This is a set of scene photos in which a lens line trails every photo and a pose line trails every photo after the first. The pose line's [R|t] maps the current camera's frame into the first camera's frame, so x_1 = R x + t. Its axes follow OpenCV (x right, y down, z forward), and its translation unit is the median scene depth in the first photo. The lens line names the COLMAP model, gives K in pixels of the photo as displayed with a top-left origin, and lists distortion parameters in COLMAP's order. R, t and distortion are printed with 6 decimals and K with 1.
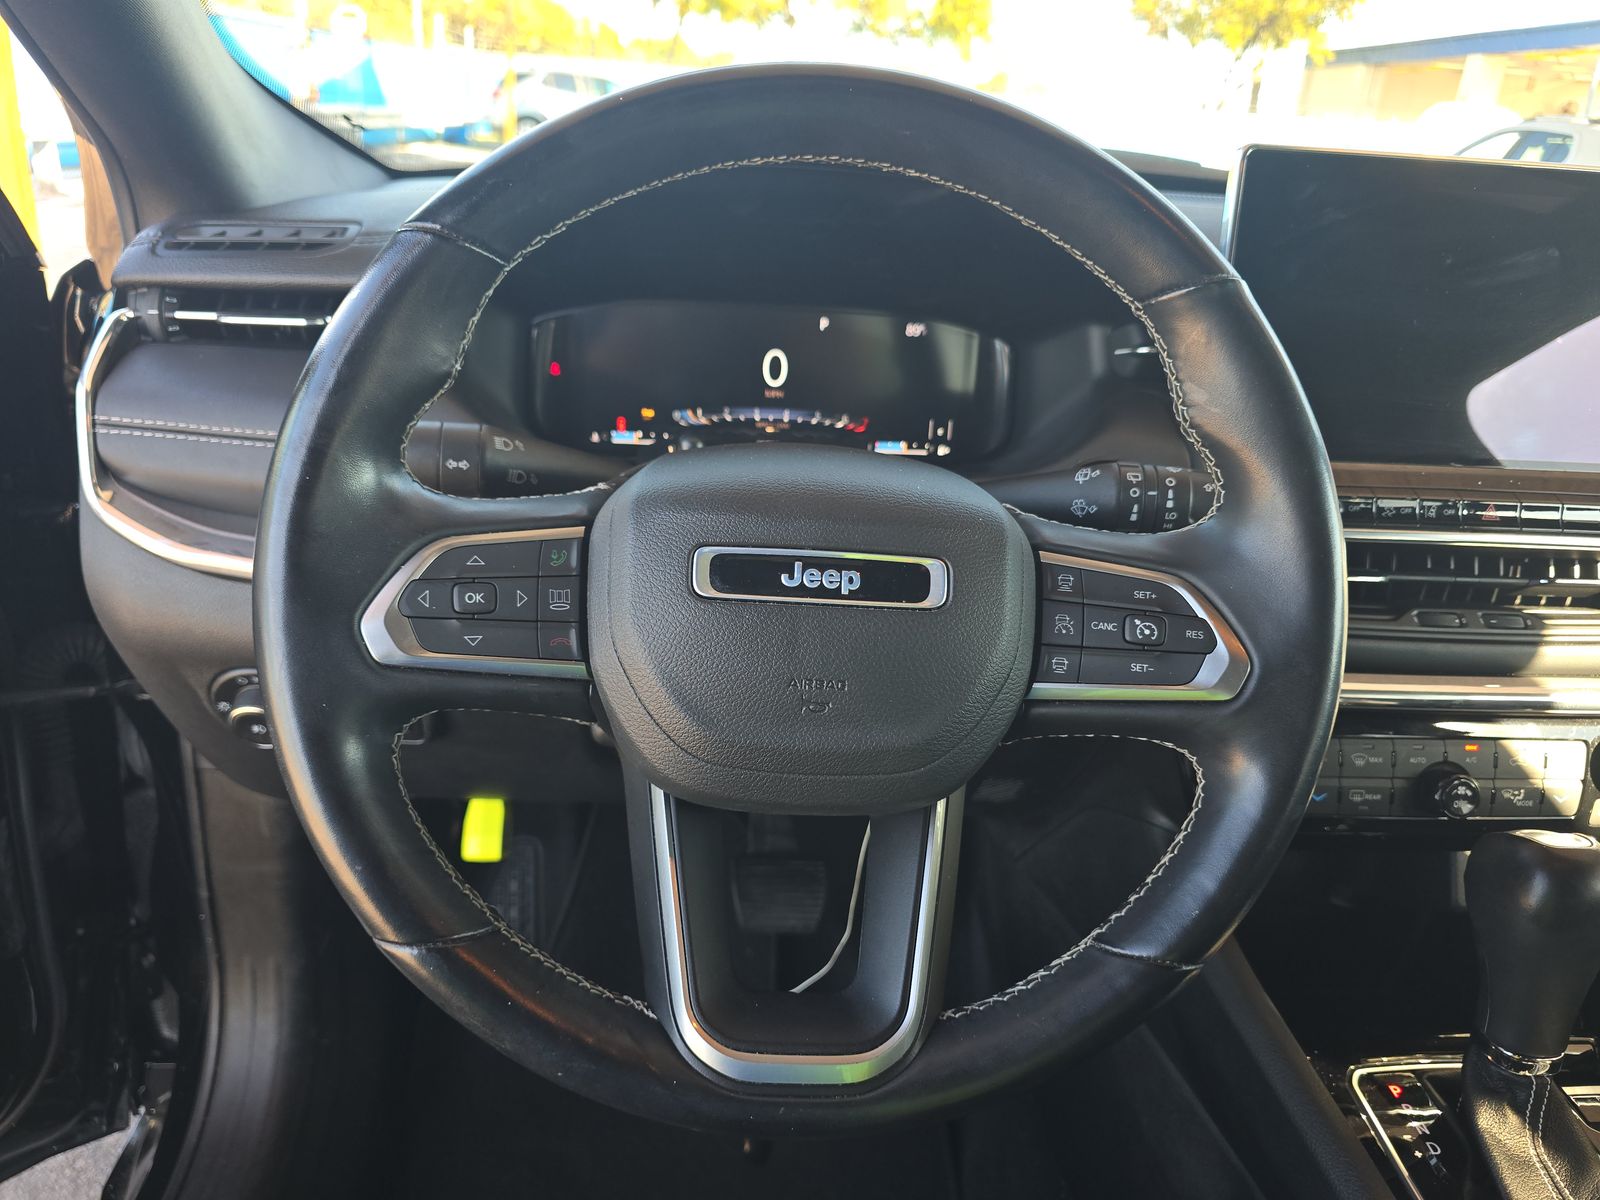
lens RADIAL K [[1076.2, 0, 802.3], [0, 1076.2, 609.9], [0, 0, 1]] dist [0.009392, -0.020571]
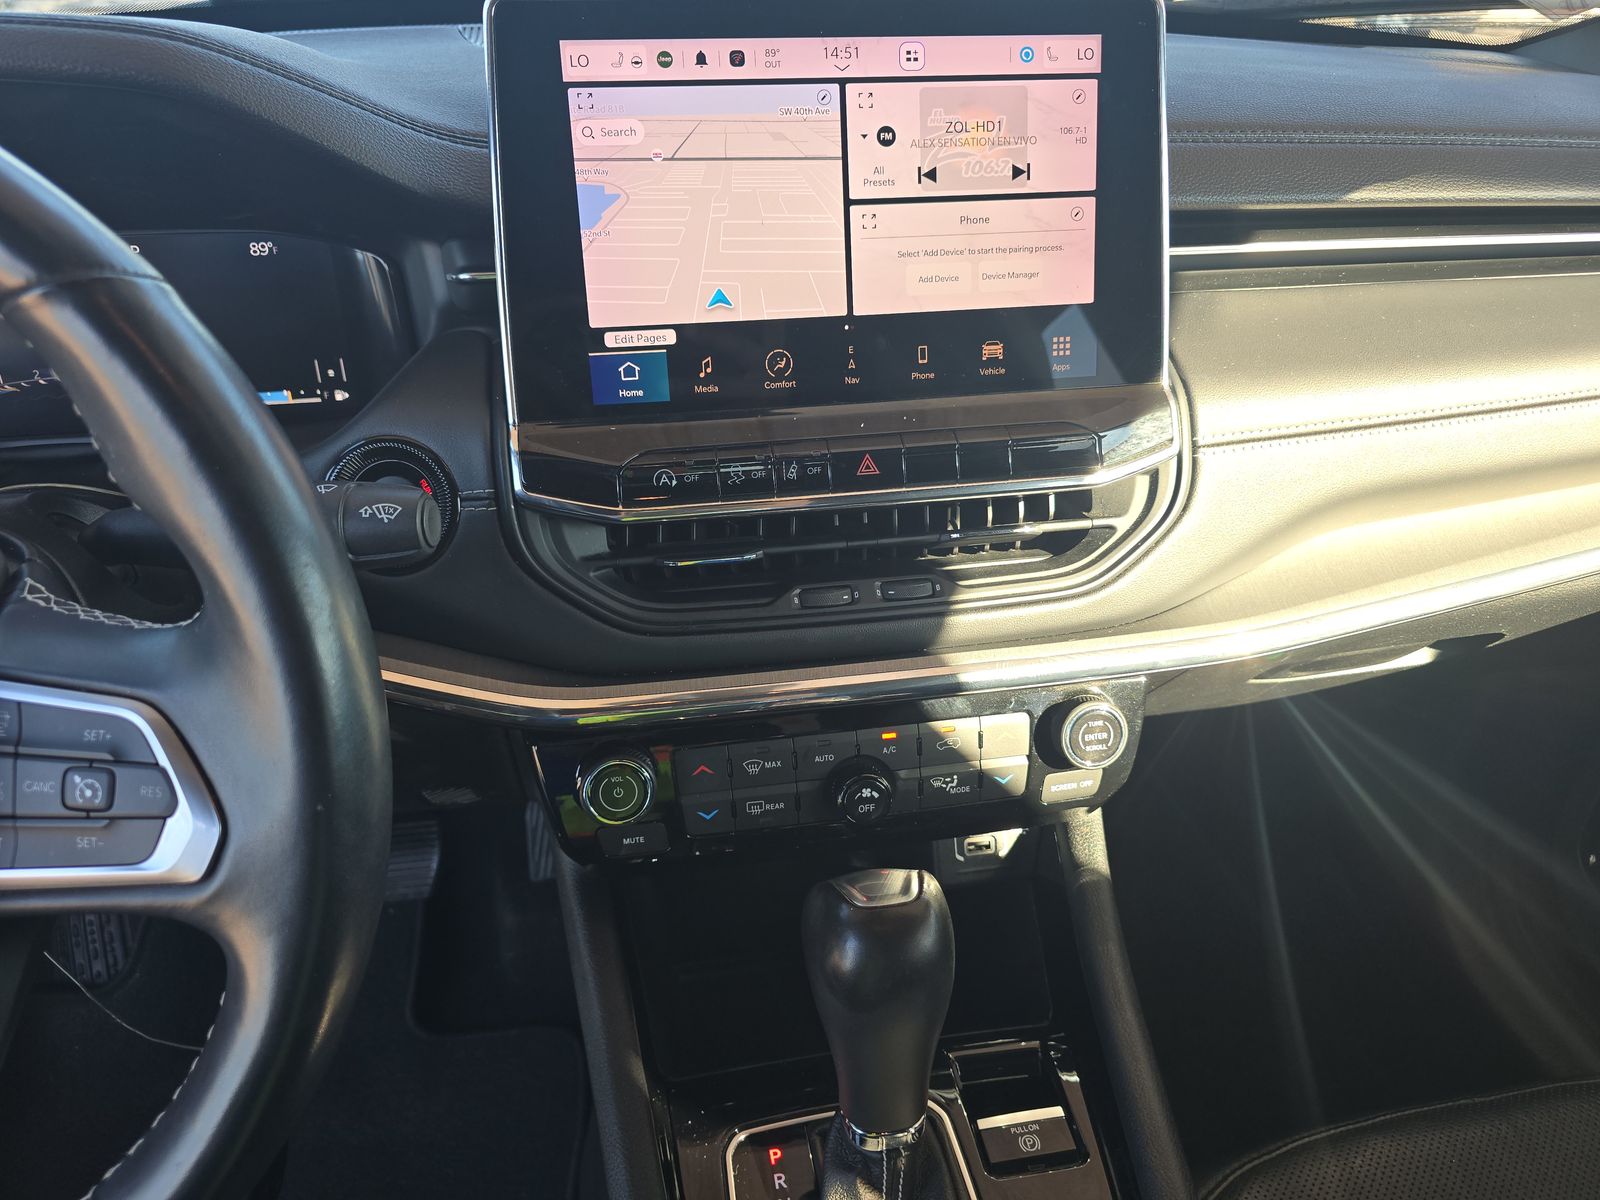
lens RADIAL K [[1076.2, 0, 794.8], [0, 1076.2, 587.9], [0, 0, 1]] dist [0.009392, -0.020571]
pose [[0.992967, -0.097694, 0.066880, 0.509877], [0.086892, 0.985043, 0.148798, -0.121729], [-0.080416, -0.141940, 0.986603, 0.187531]]
